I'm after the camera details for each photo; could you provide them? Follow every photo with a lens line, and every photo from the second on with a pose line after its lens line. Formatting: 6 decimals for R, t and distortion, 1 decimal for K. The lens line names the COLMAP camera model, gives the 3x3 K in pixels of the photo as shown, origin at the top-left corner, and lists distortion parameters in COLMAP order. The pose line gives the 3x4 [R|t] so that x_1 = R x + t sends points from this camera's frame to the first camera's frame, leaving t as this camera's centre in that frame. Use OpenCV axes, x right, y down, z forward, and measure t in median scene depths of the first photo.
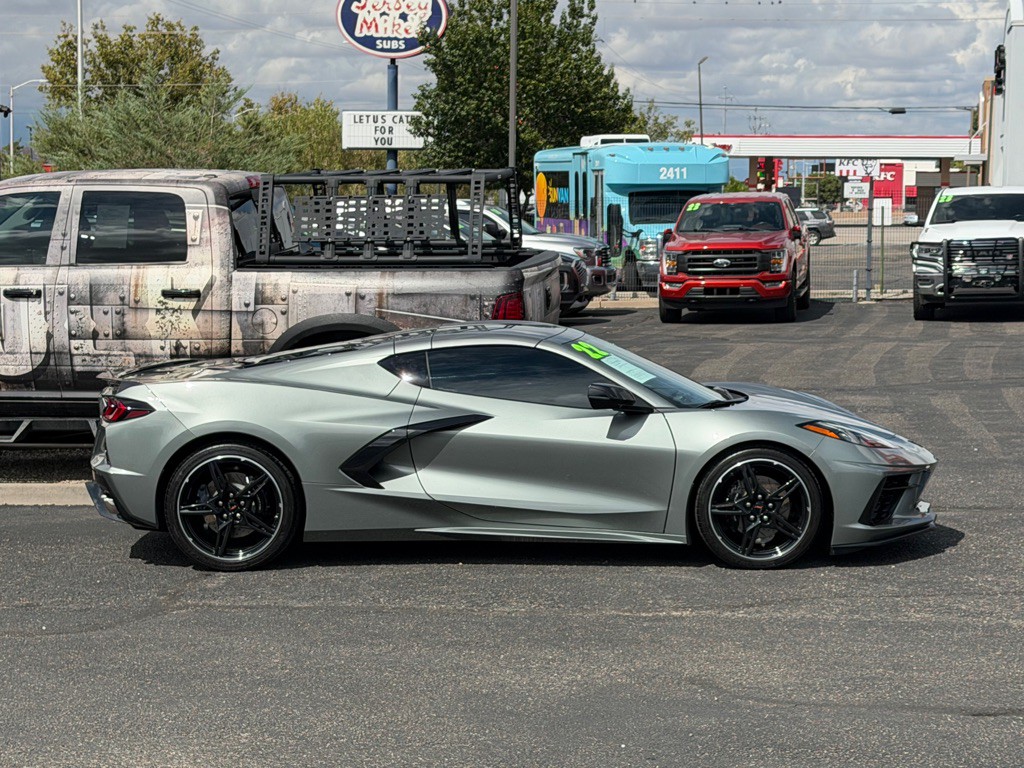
lens RADIAL K [[2259.5, 0, 529.7], [0, 2259.5, 384.6], [0, 0, 1]] dist [0.124387, 0.227416]
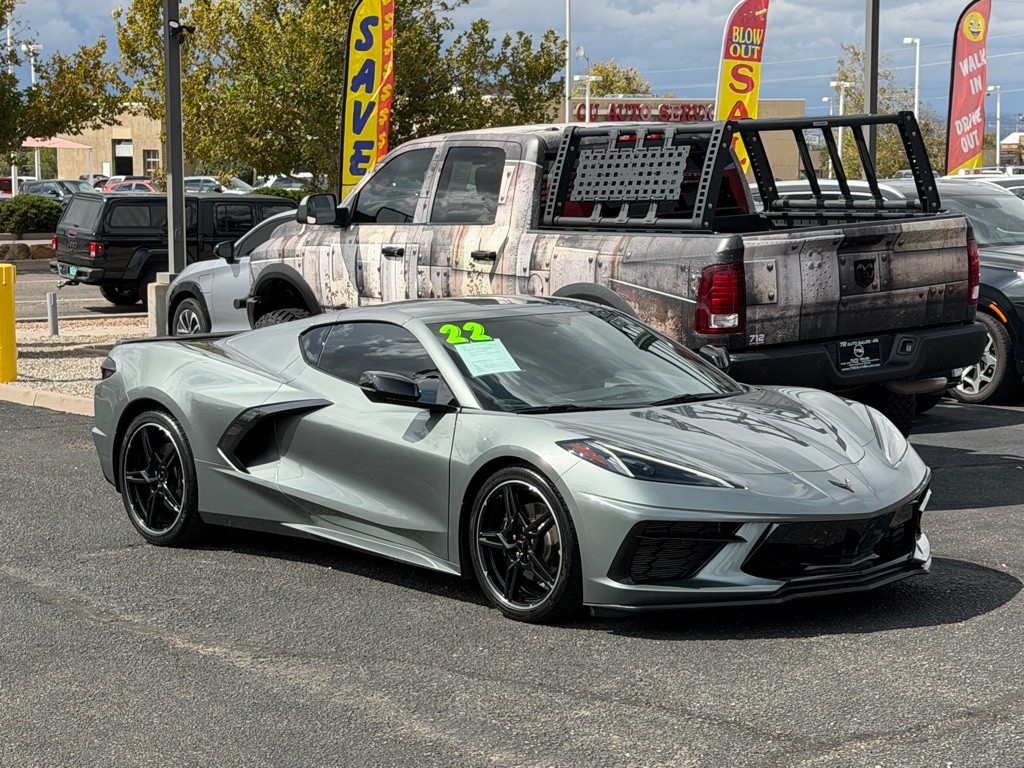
lens RADIAL K [[2268.5, 0, 539.1], [0, 2268.5, 382.5], [0, 0, 1]] dist [0.108768, 0.318590]
pose [[0.687004, 0.066429, -0.723611, 0.541553], [-0.054585, 0.997717, 0.039769, -0.026399], [0.724601, 0.012177, 0.689061, 0.370672]]
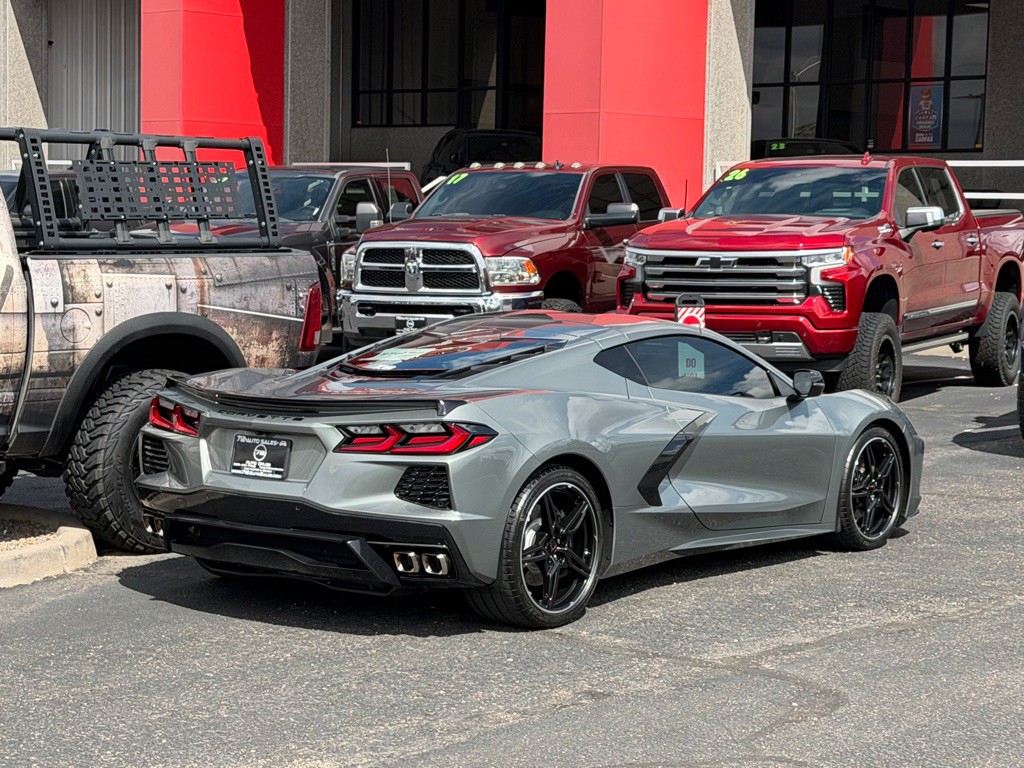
lens RADIAL K [[2269.5, 0, 530.6], [0, 2269.5, 388.0], [0, 0, 1]] dist [0.109722, 0.261369]
pose [[0.573775, -0.055929, 0.817101, -0.644034], [0.053113, 0.998107, 0.031022, -0.022569], [-0.817289, 0.025599, 0.575659, 0.439084]]
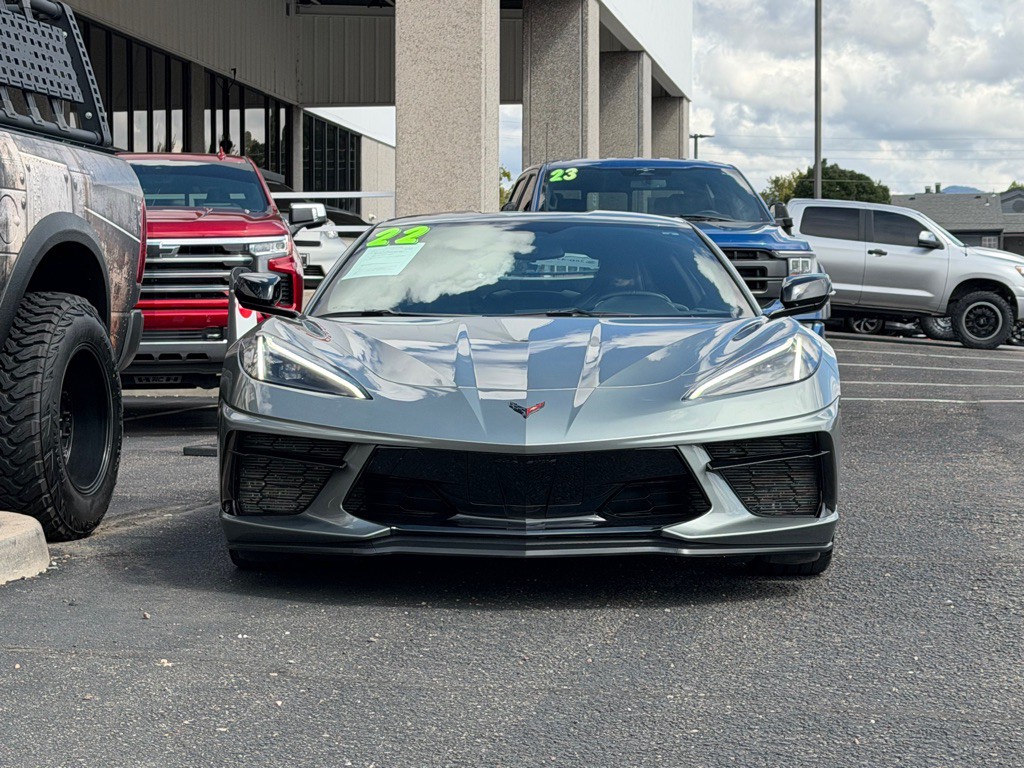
lens RADIAL K [[2228.7, 0, 514.5], [0, 2228.7, 388.0], [0, 0, 1]] dist [0.122084, 0.275722]
pose [[0.014747, -0.019721, 0.999697, -0.644807], [0.084162, 0.996282, 0.018412, 0.012195], [-0.996343, 0.083865, 0.016352, 0.867820]]
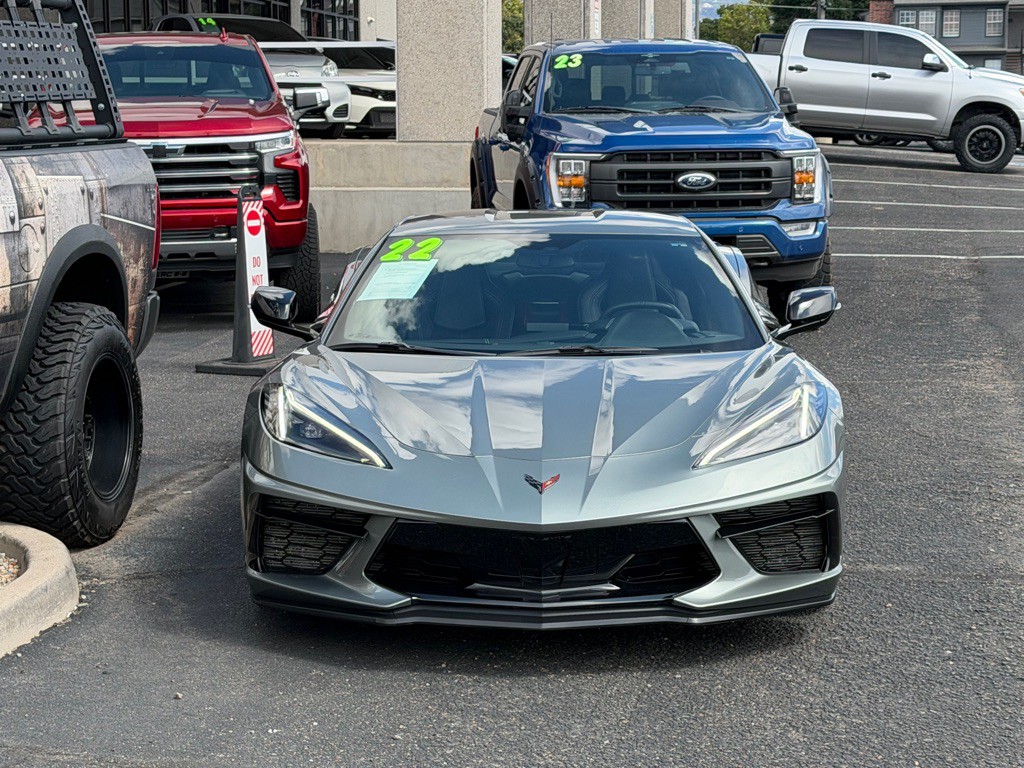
lens RADIAL K [[2232.2, 0, 530.2], [0, 2232.2, 384.5], [0, 0, 1]] dist [0.121606, 0.244050]
pose [[0.007310, -0.122310, 0.992465, -0.654244], [0.089194, 0.988615, 0.121178, -0.049998], [-0.995987, 0.087636, 0.018136, 0.865396]]
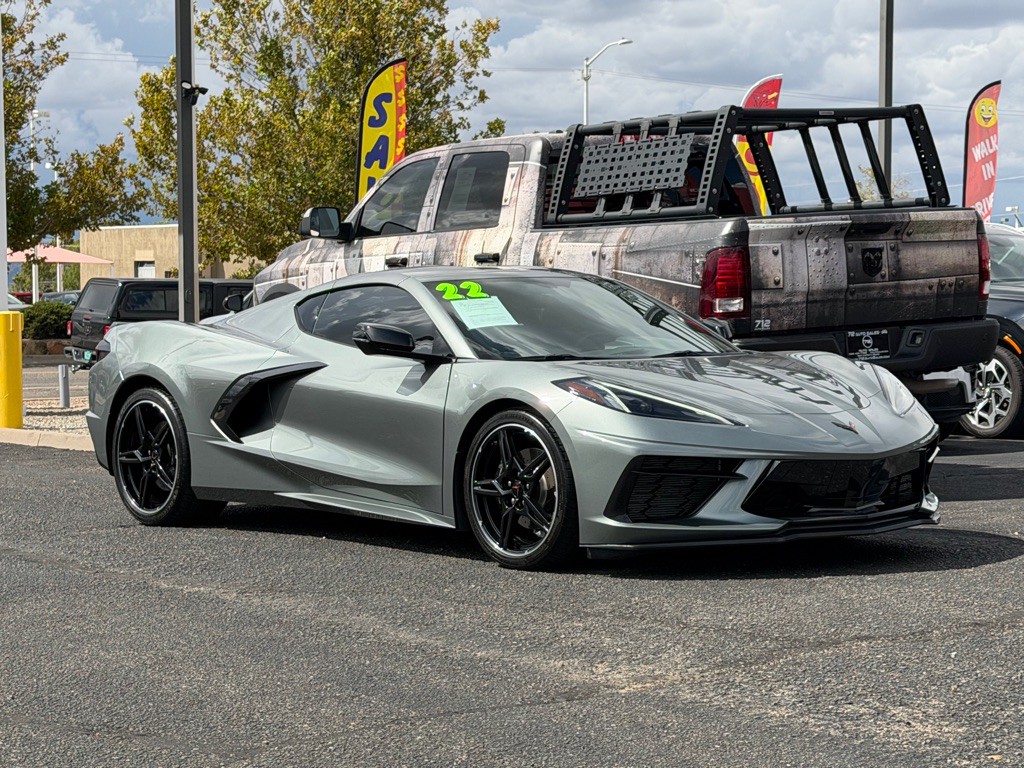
lens RADIAL K [[2267.5, 0, 529.0], [0, 2267.5, 384.3], [0, 0, 1]] dist [0.120622, 0.245208]
pose [[0.677062, 0.024629, -0.735514, 0.537697], [-0.054899, 0.998345, -0.017106, 0.026028], [0.733876, 0.051961, 0.677293, 0.387700]]
